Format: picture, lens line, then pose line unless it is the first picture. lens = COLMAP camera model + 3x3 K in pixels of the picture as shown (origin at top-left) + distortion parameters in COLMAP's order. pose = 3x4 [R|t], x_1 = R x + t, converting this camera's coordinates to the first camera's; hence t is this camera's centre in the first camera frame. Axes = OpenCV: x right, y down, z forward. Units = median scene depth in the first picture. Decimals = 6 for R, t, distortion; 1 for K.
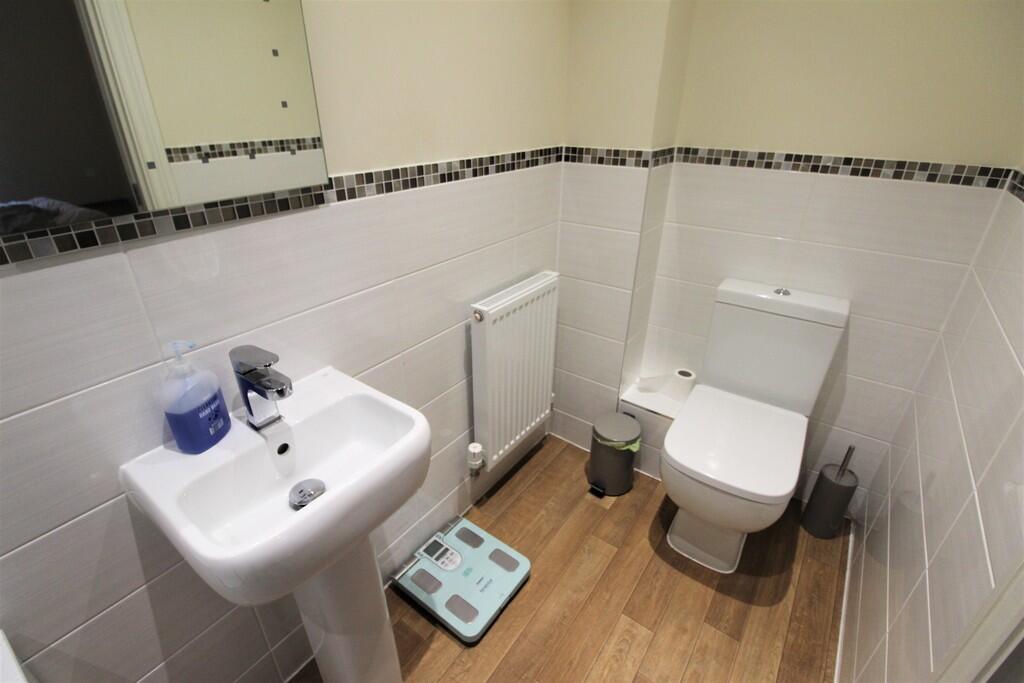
lens RADIAL K [[471.6, 0, 501.5], [0, 471.6, 342.5], [0, 0, 1]] dist [-0.006421, -0.003122]
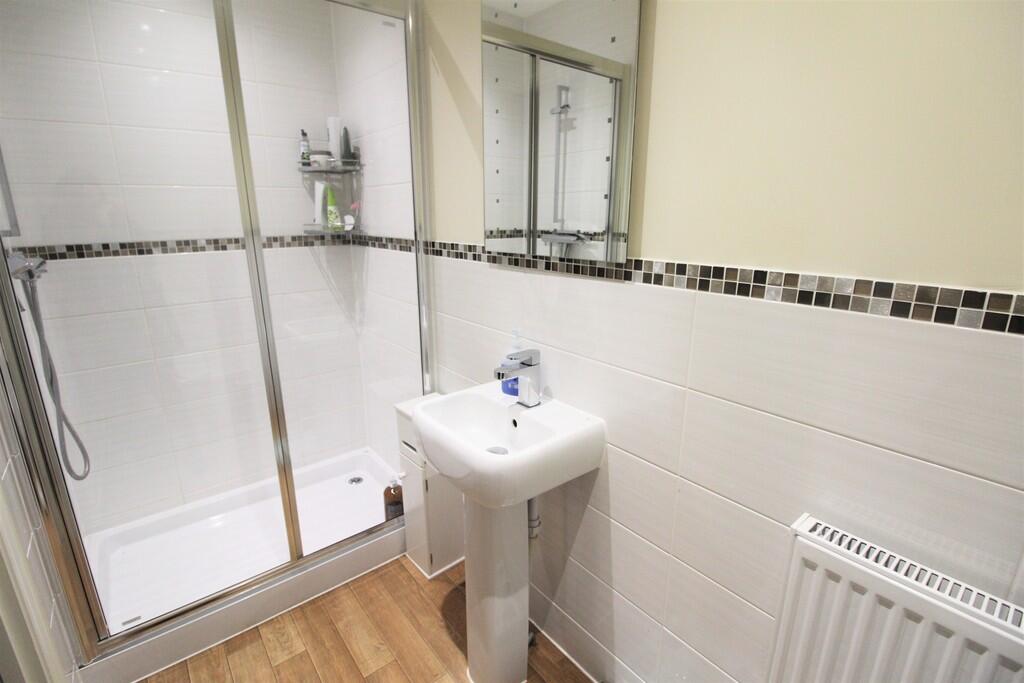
lens RADIAL K [[471.6, 0, 504.7], [0, 471.6, 331.3], [0, 0, 1]] dist [-0.006421, -0.003122]
pose [[-0.252600, 0.267196, -0.929946, 0.684842], [-0.410135, 0.840930, 0.353024, -0.430133], [0.876346, 0.470577, -0.102833, 0.851145]]
